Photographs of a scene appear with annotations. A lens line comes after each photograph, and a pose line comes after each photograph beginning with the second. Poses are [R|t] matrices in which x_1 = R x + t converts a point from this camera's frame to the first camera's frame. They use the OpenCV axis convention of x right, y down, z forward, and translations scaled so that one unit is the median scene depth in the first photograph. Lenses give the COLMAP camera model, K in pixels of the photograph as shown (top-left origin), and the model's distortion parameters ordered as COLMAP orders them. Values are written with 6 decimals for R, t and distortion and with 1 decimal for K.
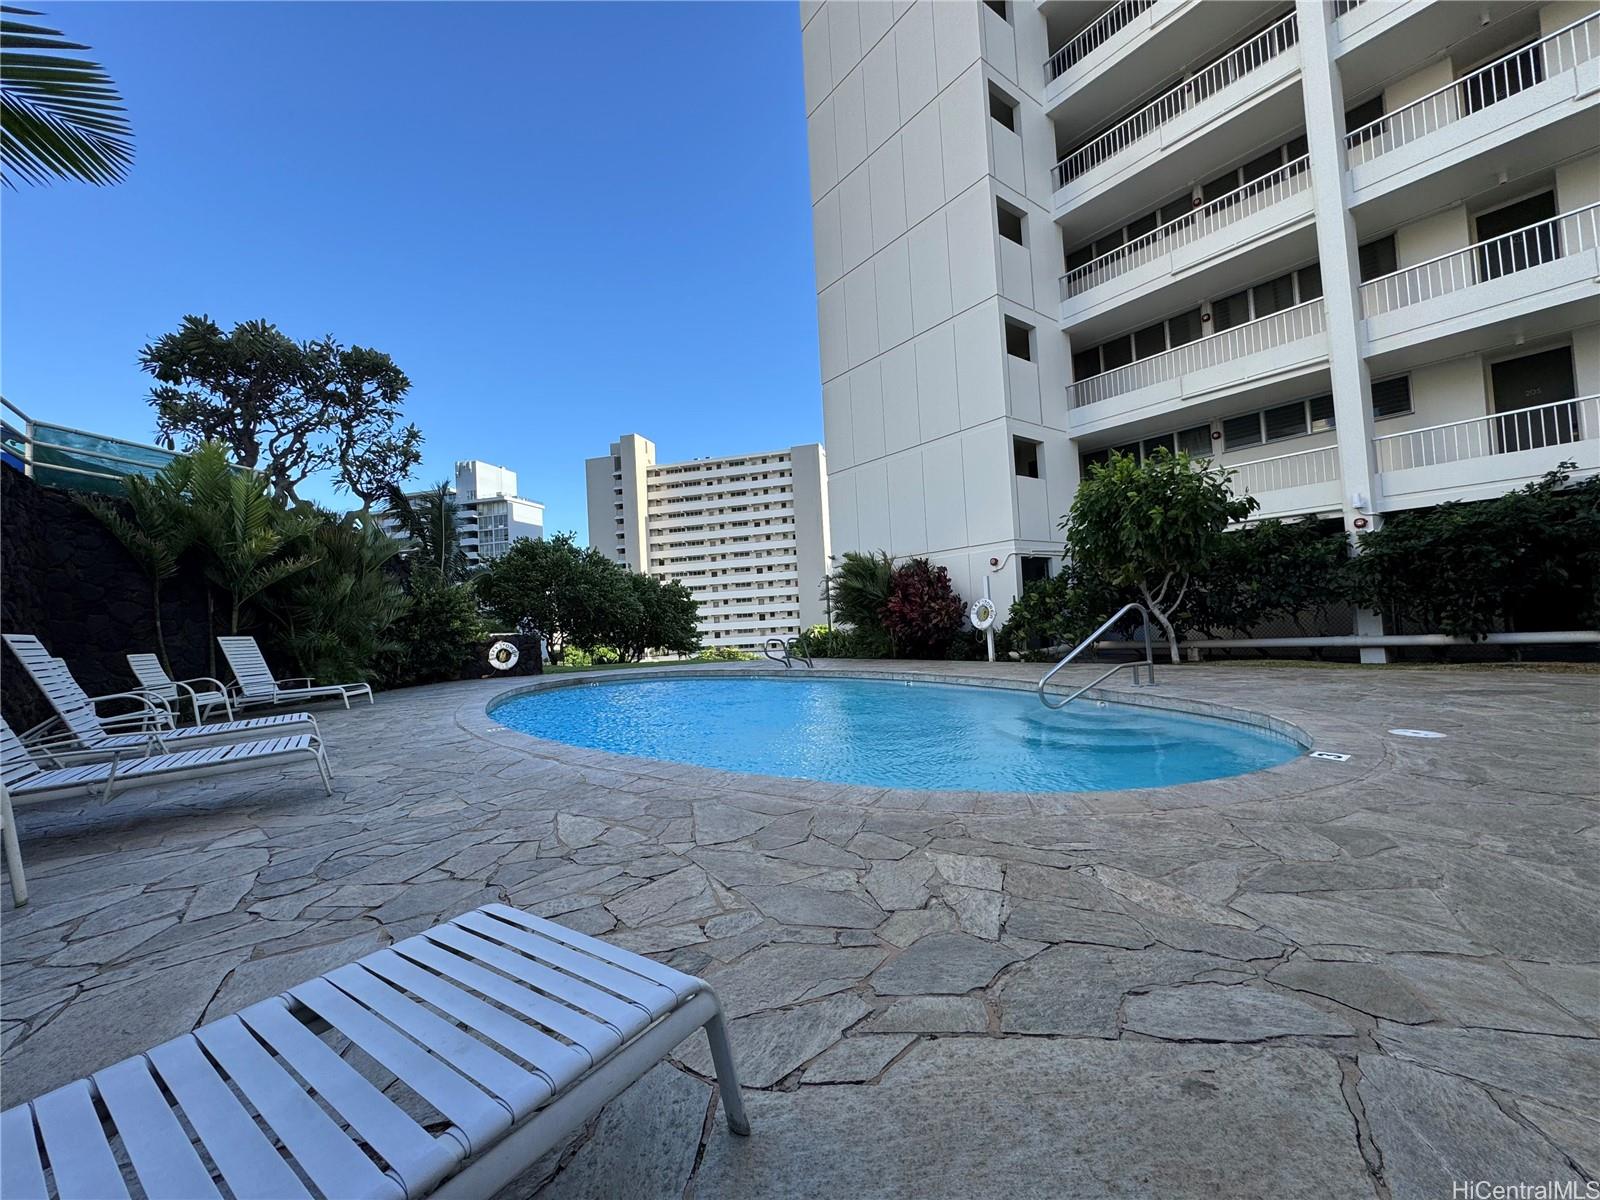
lens RADIAL K [[635.4, 0, 800.0], [0, 635.4, 600.0], [0, 0, 1]] dist [-0.001025, -0.000234]
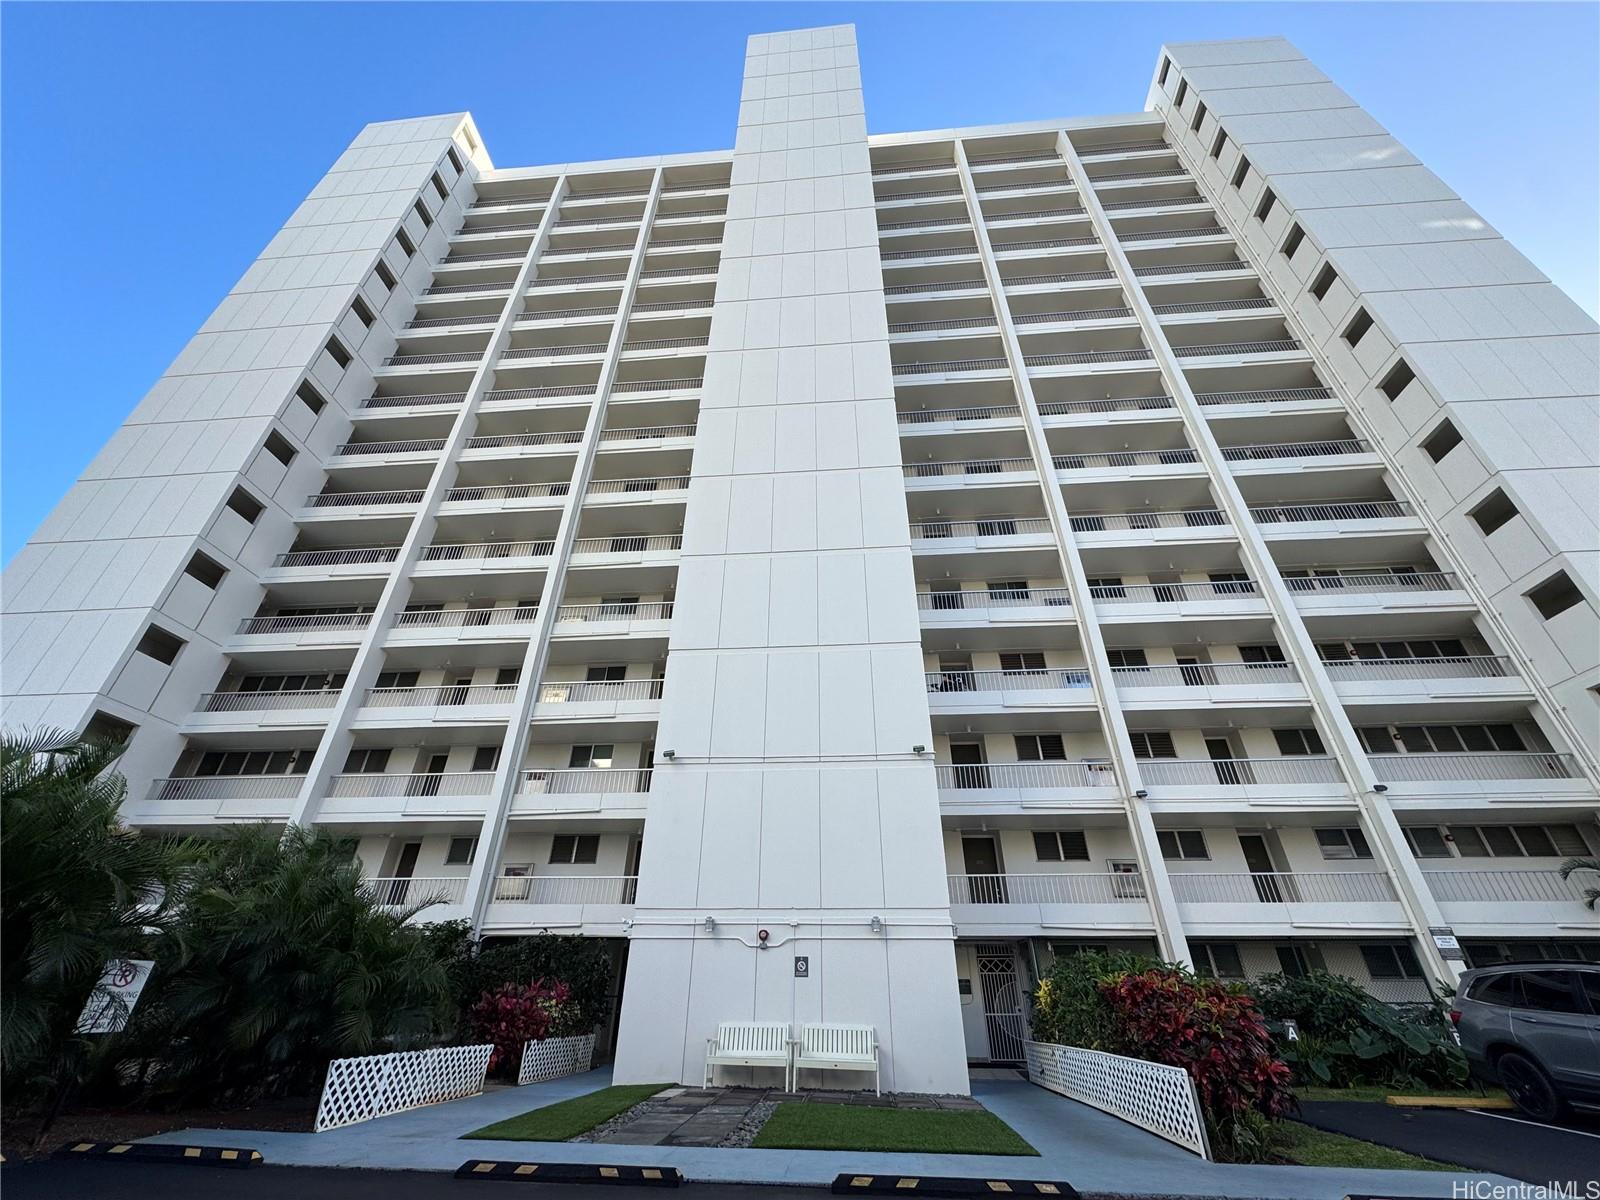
lens RADIAL K [[635.4, 0, 800.0], [0, 635.4, 600.0], [0, 0, 1]] dist [-0.001025, -0.000234]
pose [[0.670370, 0.437316, 0.599465, 0.403464], [-0.073703, 0.843122, -0.532647, 0.113264], [-0.738357, 0.312889, 0.597436, -0.793568]]
